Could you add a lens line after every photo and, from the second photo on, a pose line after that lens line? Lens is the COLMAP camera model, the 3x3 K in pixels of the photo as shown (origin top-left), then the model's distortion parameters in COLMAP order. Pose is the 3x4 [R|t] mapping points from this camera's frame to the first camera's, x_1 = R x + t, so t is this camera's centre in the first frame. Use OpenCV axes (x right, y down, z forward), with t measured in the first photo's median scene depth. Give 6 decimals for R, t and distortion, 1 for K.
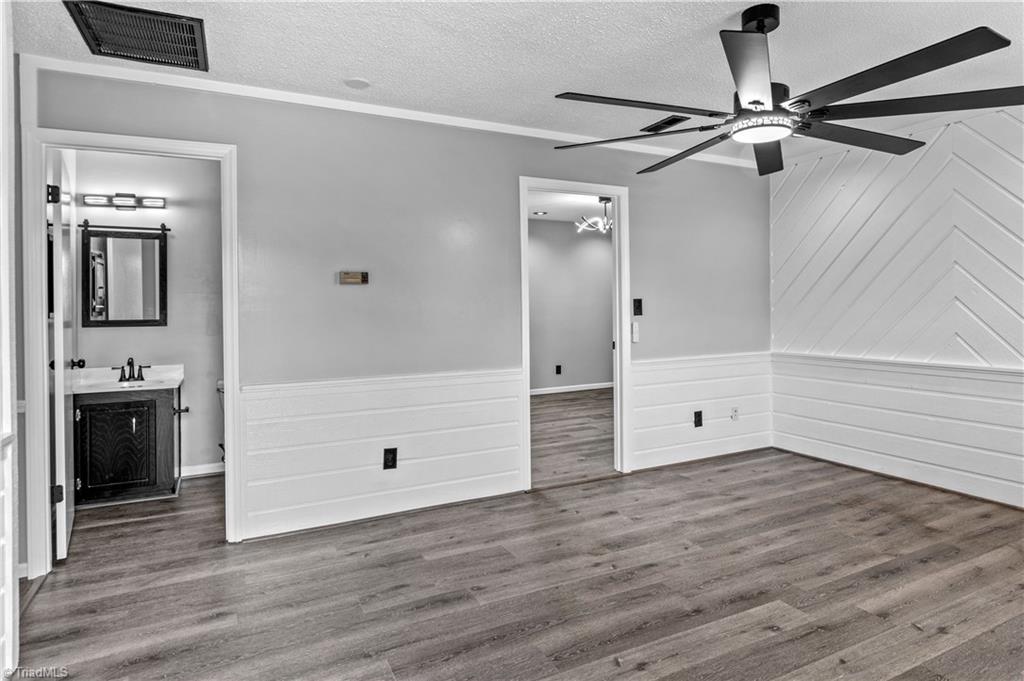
lens RADIAL K [[581.6, 0, 533.3], [0, 581.6, 303.5], [0, 0, 1]] dist [-0.001719, -0.002036]
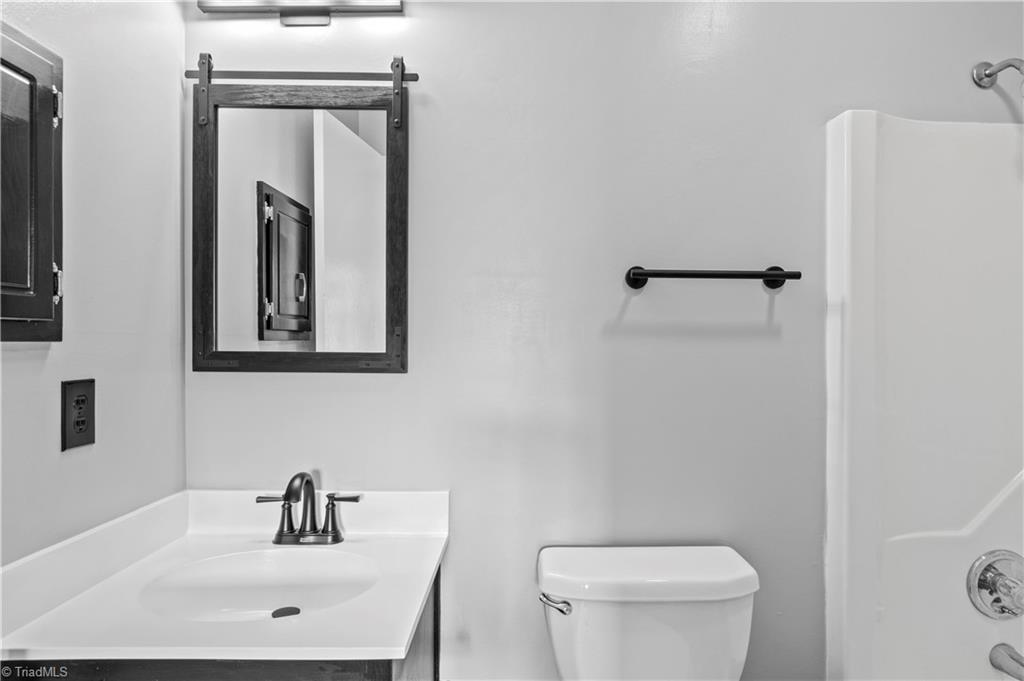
lens RADIAL K [[590.5, 0, 512.1], [0, 590.5, 343.6], [0, 0, 1]] dist [-0.006903, 0.008547]
pose [[0.885112, 0.012515, -0.465209, -0.434014], [-0.007824, 0.999897, 0.012013, 0.018474], [0.465312, -0.006993, 0.885119, 0.751822]]
